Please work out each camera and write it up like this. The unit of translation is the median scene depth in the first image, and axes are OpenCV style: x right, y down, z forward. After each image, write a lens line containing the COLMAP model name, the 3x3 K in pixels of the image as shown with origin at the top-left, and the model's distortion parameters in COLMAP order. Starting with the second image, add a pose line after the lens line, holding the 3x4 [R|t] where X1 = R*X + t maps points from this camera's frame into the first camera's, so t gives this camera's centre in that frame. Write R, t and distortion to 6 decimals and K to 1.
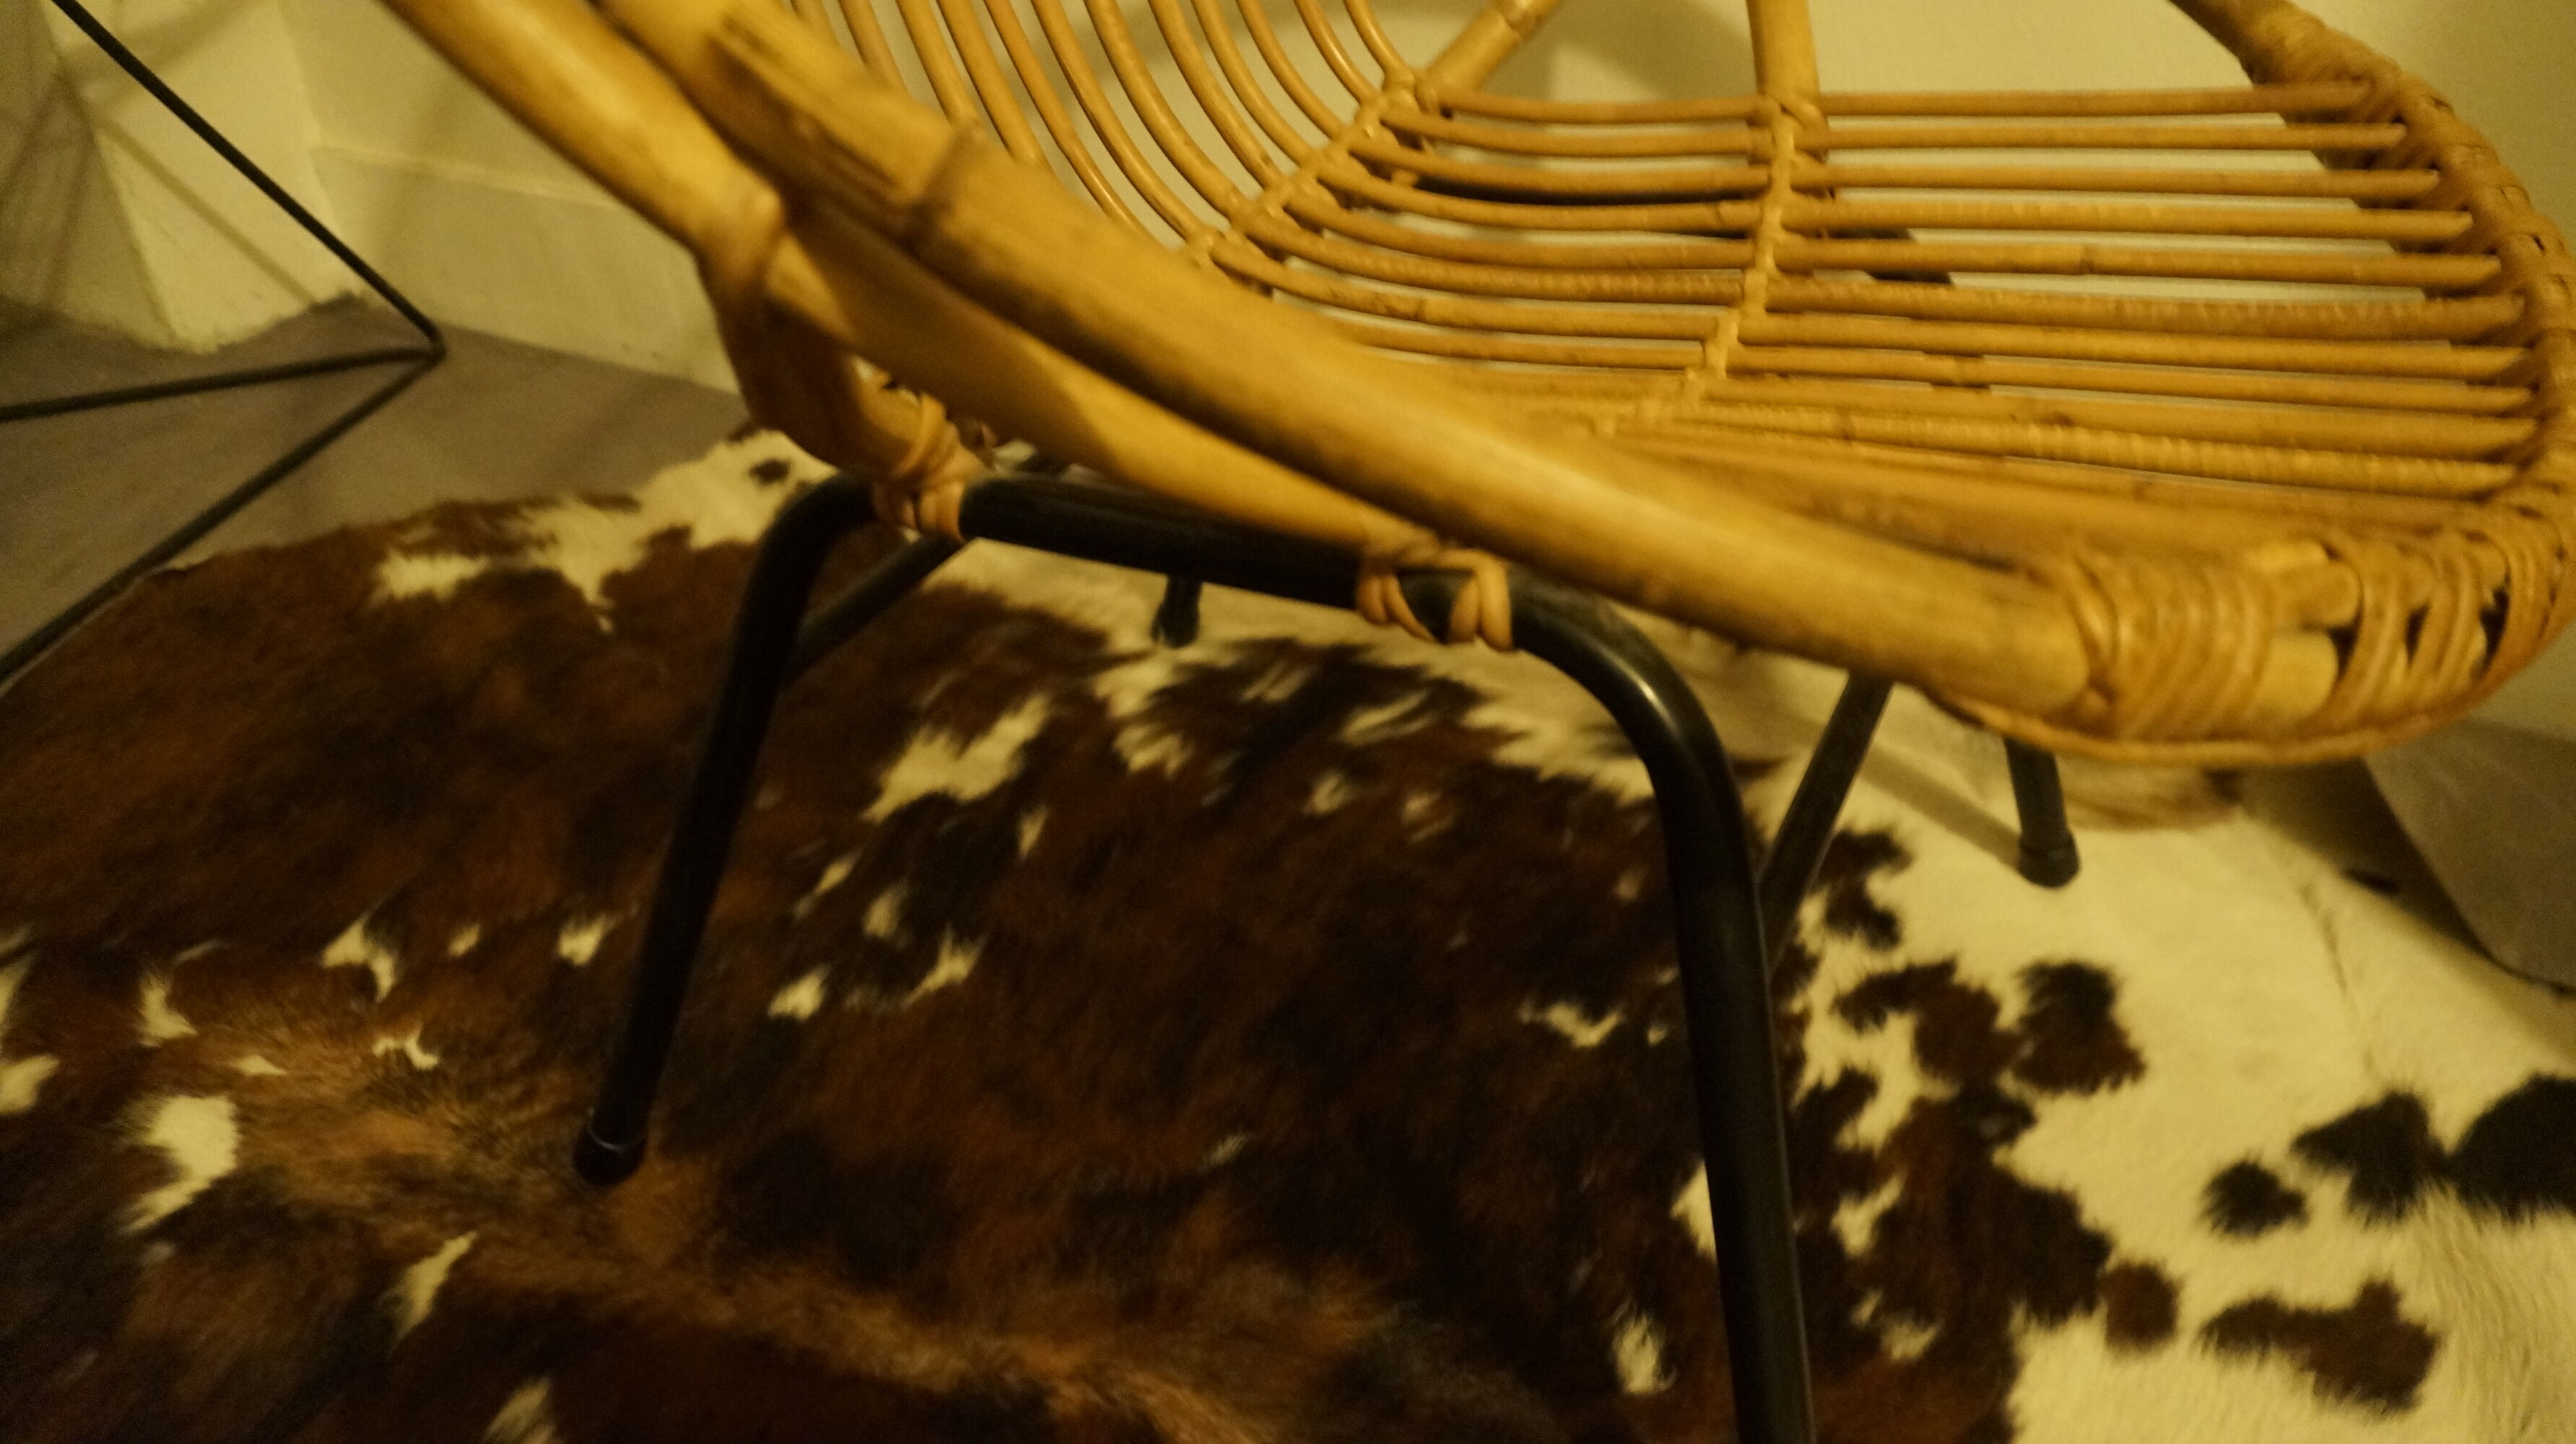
lens RADIAL K [[1836.1, 0, 1314.4], [0, 1836.1, 657.8], [0, 0, 1]] dist [-0.054632, 0.025028]
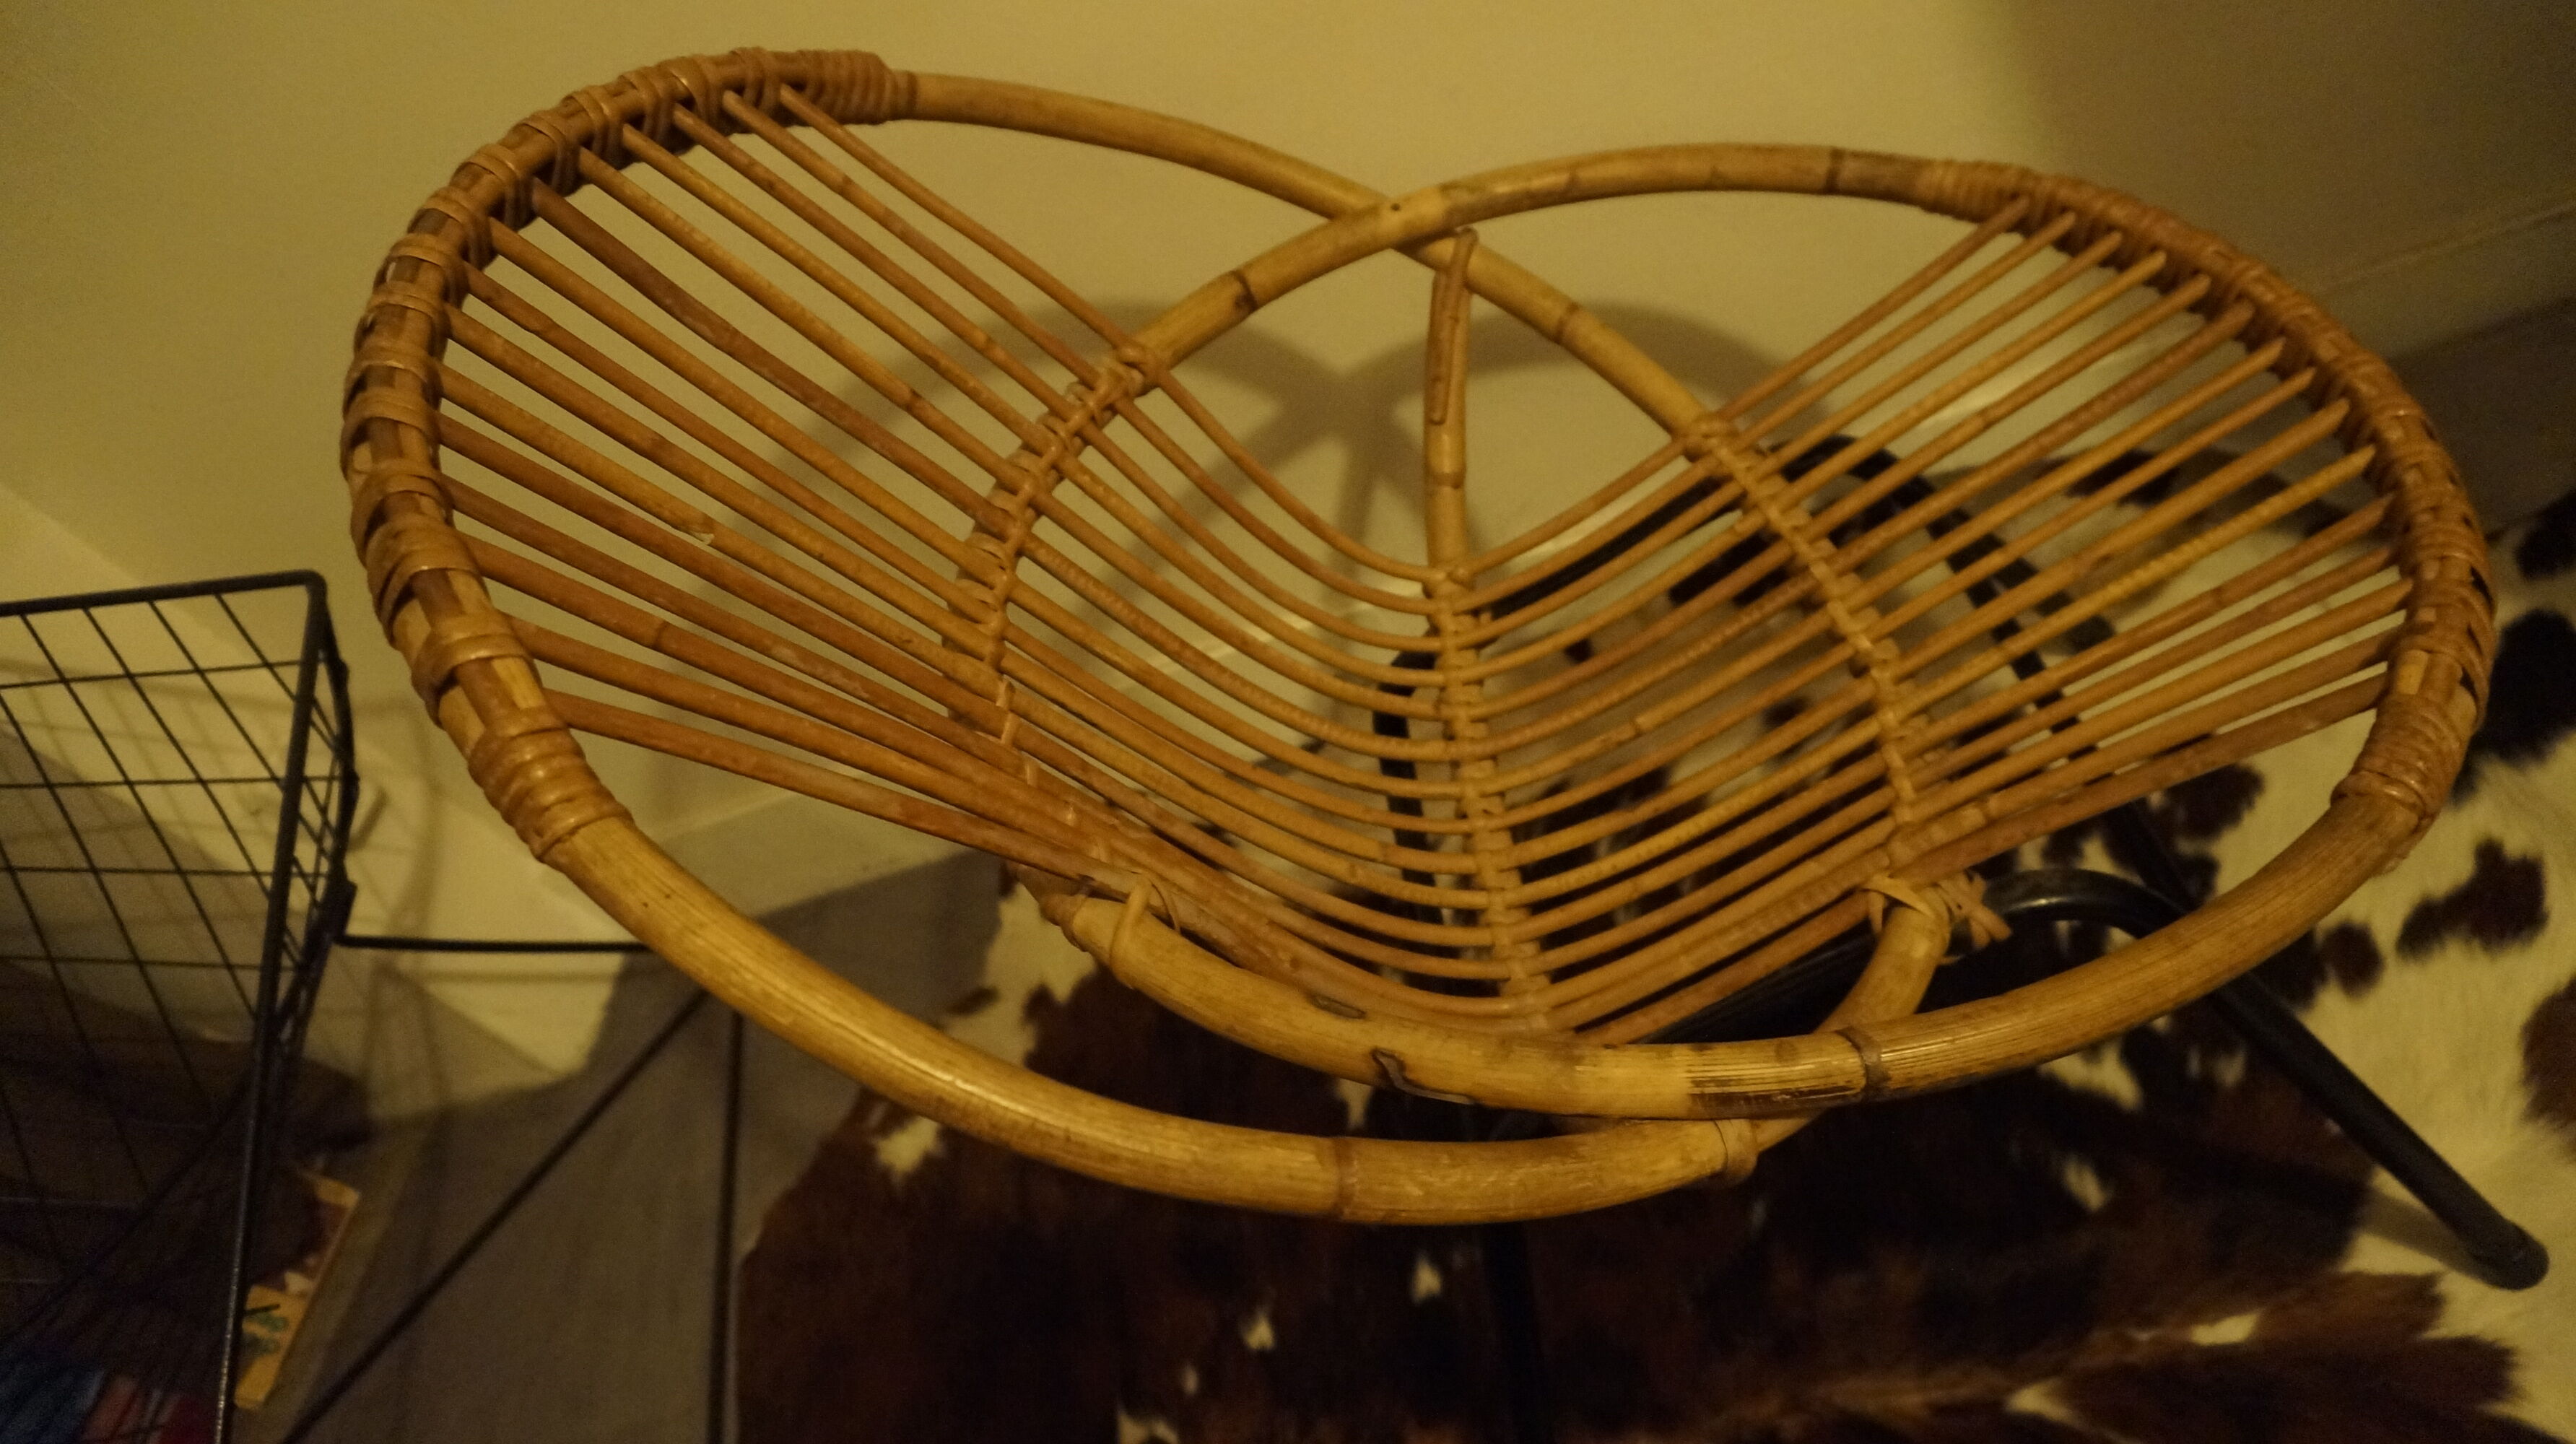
lens RADIAL K [[1836.1, 0, 1270.4], [0, 1836.1, 694.8], [0, 0, 1]] dist [-0.054632, 0.025028]
pose [[0.803770, -0.590320, -0.074002, -0.006367], [0.594893, 0.799037, 0.087422, -0.319684], [0.007523, -0.114290, 0.993419, -0.296896]]
